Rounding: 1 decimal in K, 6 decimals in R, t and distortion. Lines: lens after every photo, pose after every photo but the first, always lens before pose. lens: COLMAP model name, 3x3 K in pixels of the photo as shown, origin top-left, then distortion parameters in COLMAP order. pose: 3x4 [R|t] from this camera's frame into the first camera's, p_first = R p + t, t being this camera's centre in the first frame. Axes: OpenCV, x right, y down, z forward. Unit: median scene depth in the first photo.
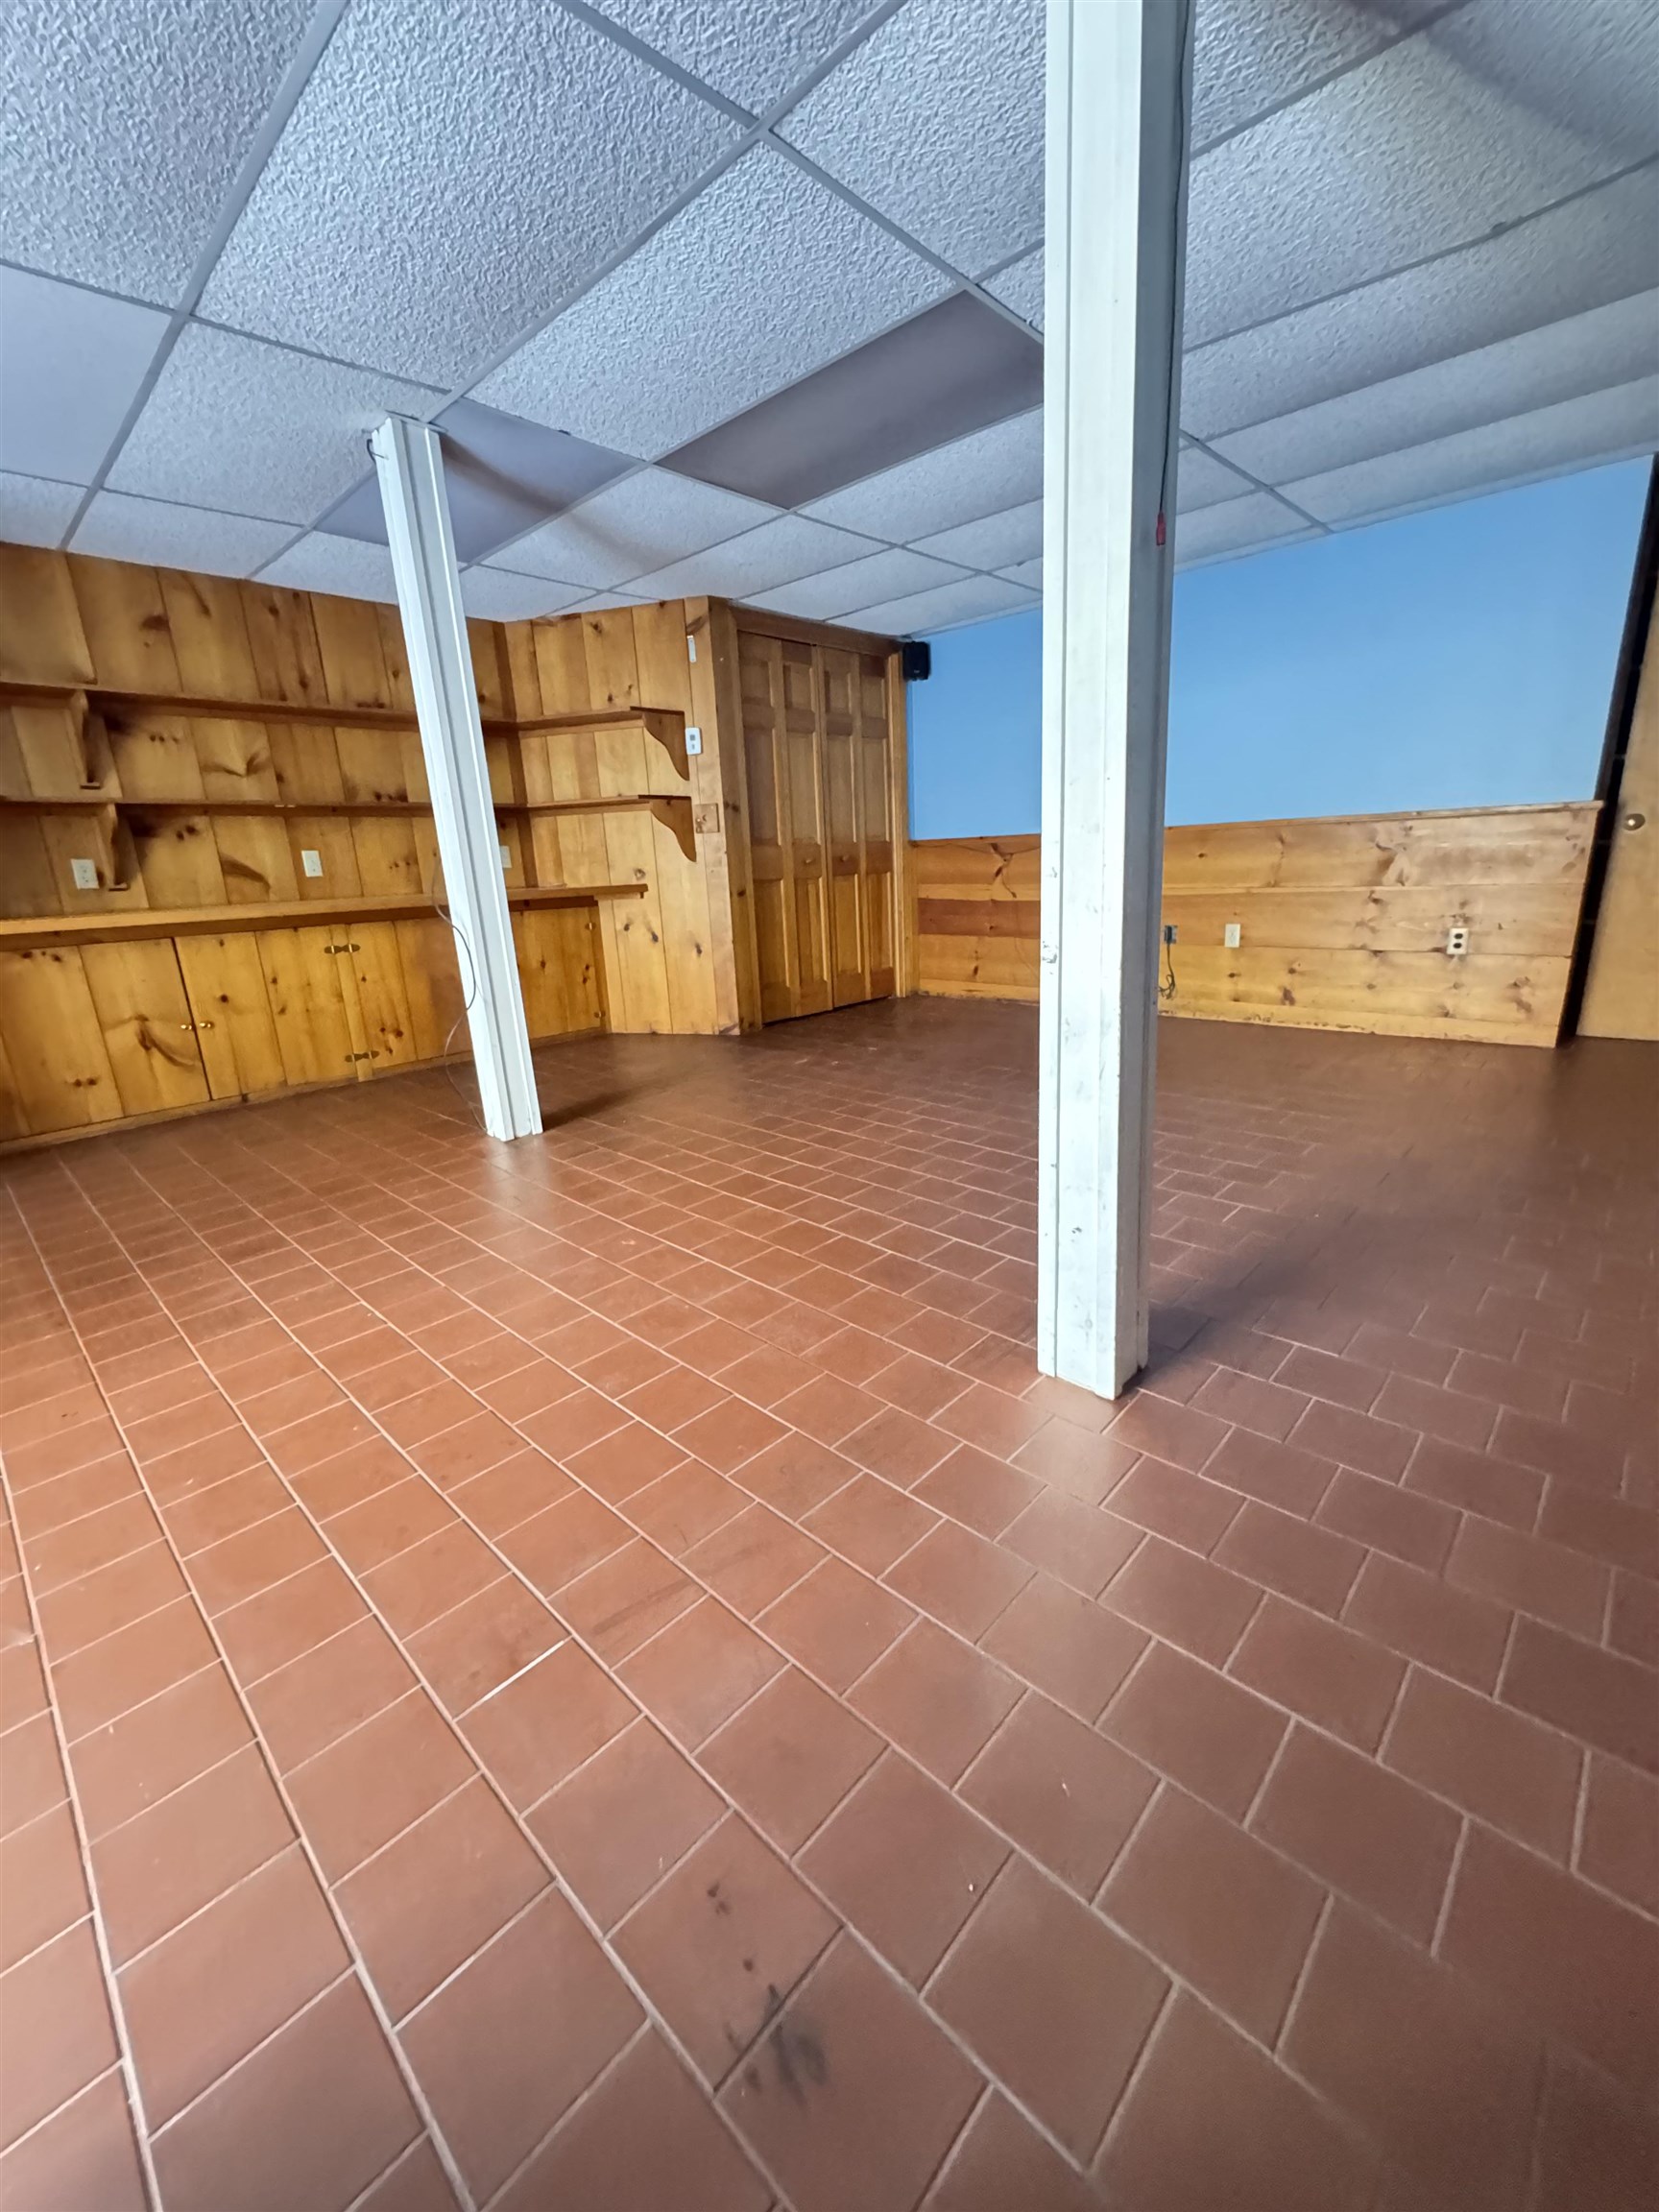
lens RADIAL K [[873.7, 0, 829.5], [0, 873.7, 1106.0], [0, 0, 1]] dist [-0.000529, -0.000076]
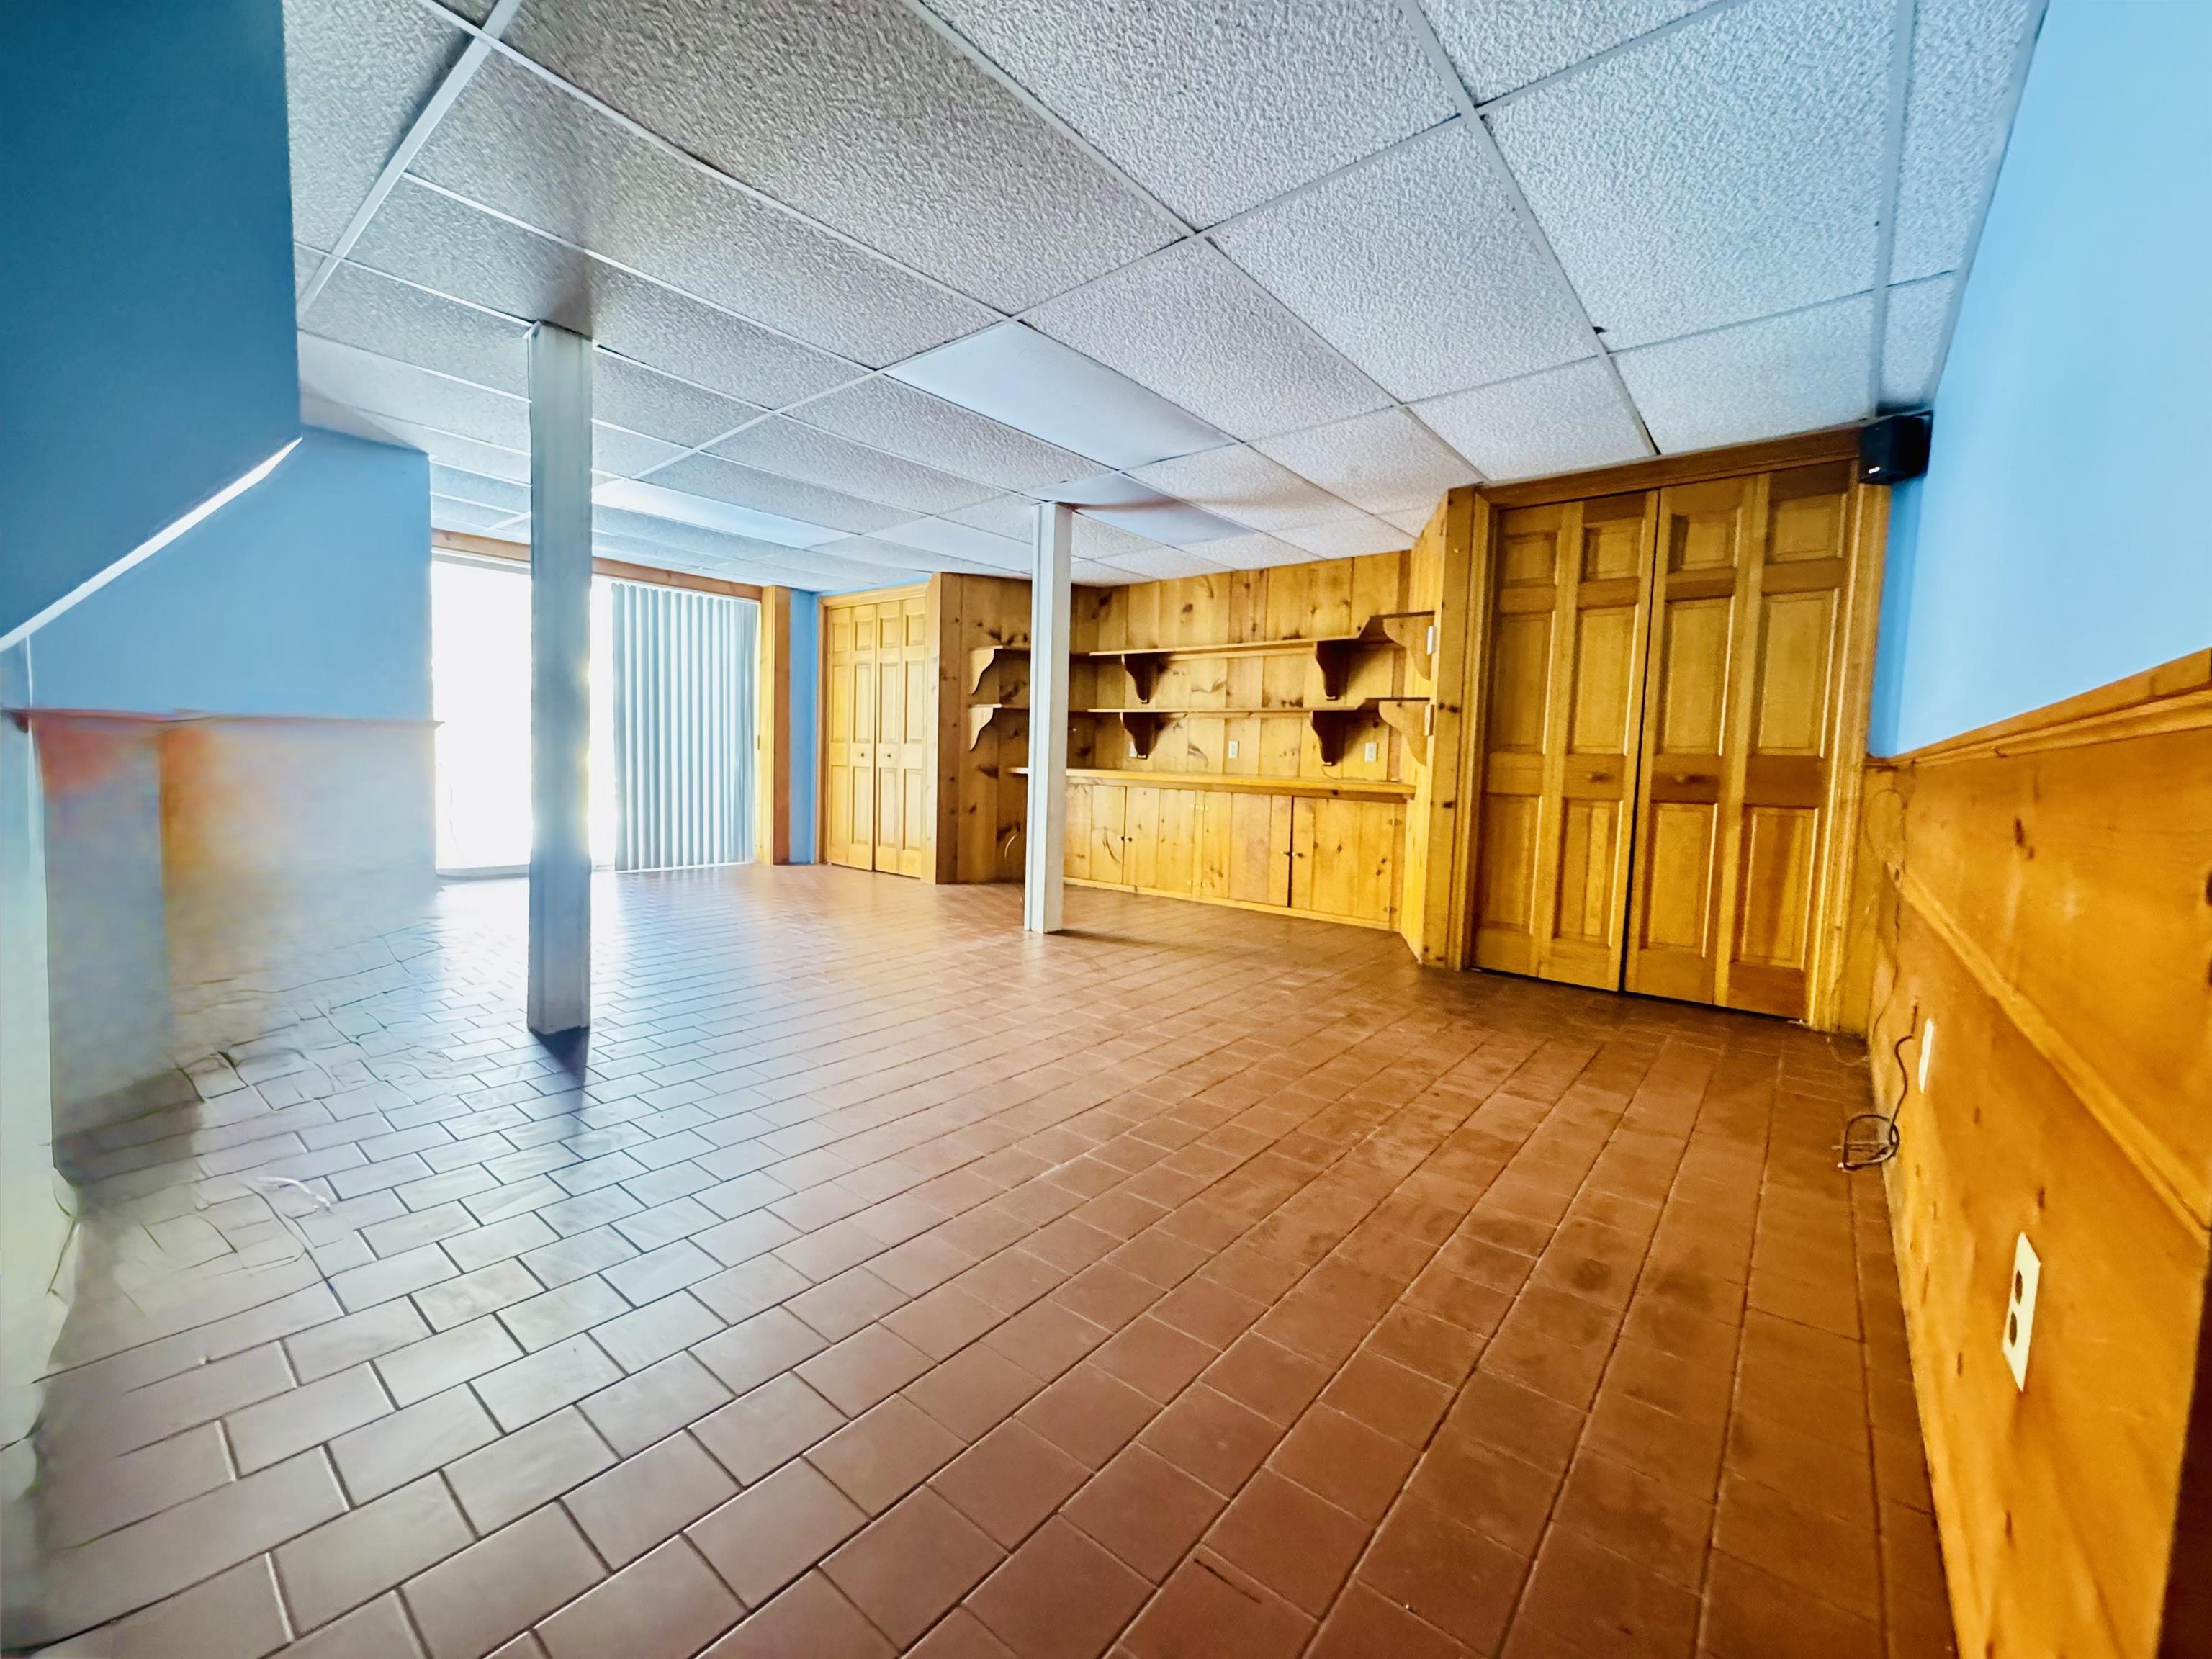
lens RADIAL K [[903.8, 0, 1106.0], [0, 903.8, 829.5], [0, 0, 1]] dist [0.011785, -0.000012]
pose [[0.073989, 0.126836, -0.989160, 0.726147], [-0.301790, 0.948219, 0.099013, -0.199670], [0.950499, 0.291193, 0.108435, 0.572231]]
